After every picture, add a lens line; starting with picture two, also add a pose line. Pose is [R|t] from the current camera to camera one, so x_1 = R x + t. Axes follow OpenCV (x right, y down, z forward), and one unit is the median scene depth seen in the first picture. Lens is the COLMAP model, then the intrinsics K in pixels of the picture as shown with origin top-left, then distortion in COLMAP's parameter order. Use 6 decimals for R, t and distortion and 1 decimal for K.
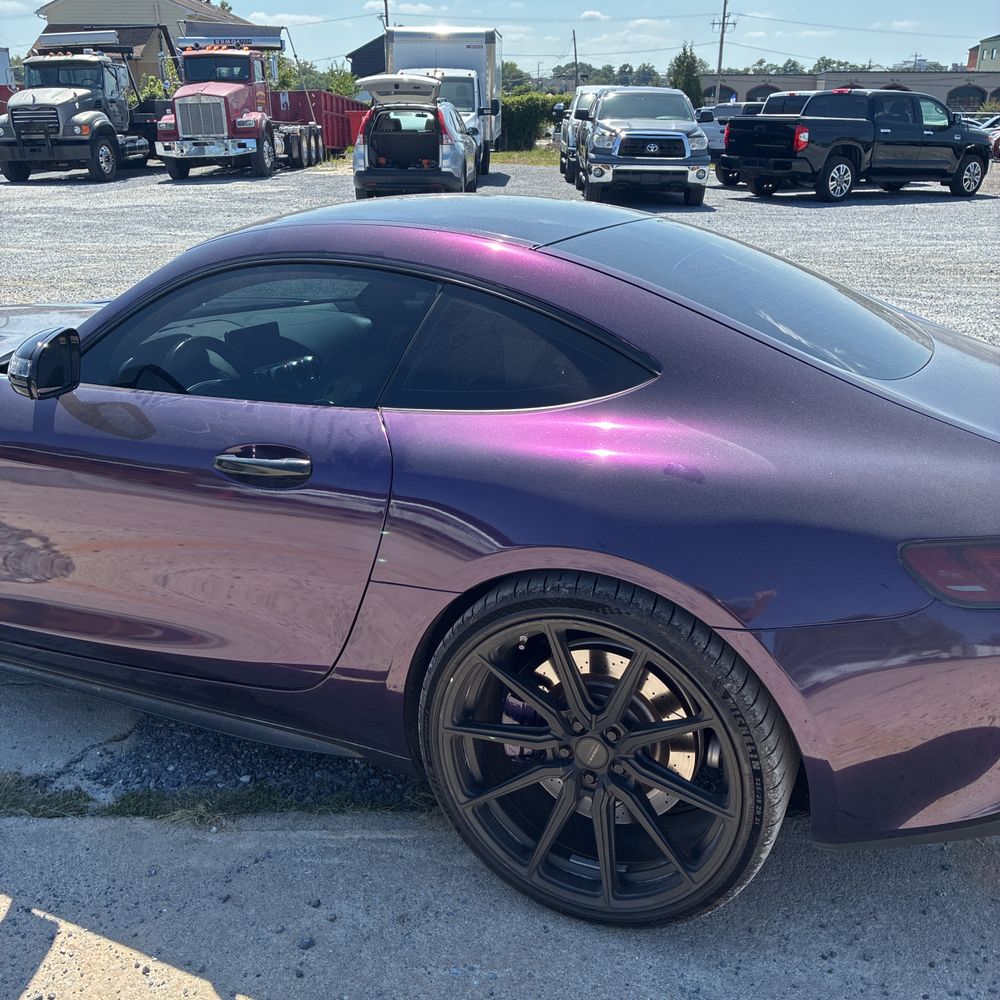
lens RADIAL K [[1012.3, 0, 492.3], [0, 1012.3, 500.4], [0, 0, 1]] dist [0.020554, 0.000000]
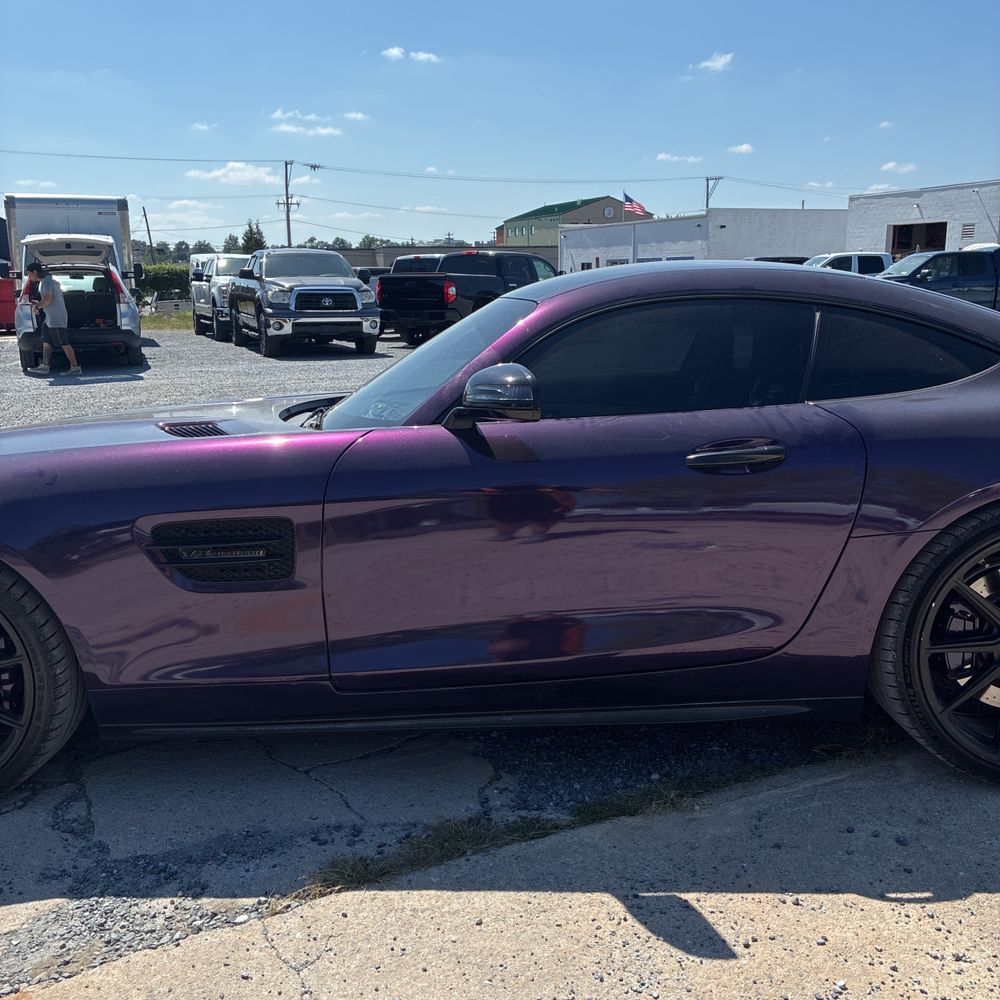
lens RADIAL K [[1012.3, 0, 494.9], [0, 1012.3, 506.0], [0, 0, 1]] dist [0.020554, 0.000000]
pose [[0.916652, -0.104040, 0.385908, -0.112011], [0.160652, 0.980005, -0.117392, 0.013441], [-0.365978, 0.169604, 0.915038, 0.005284]]
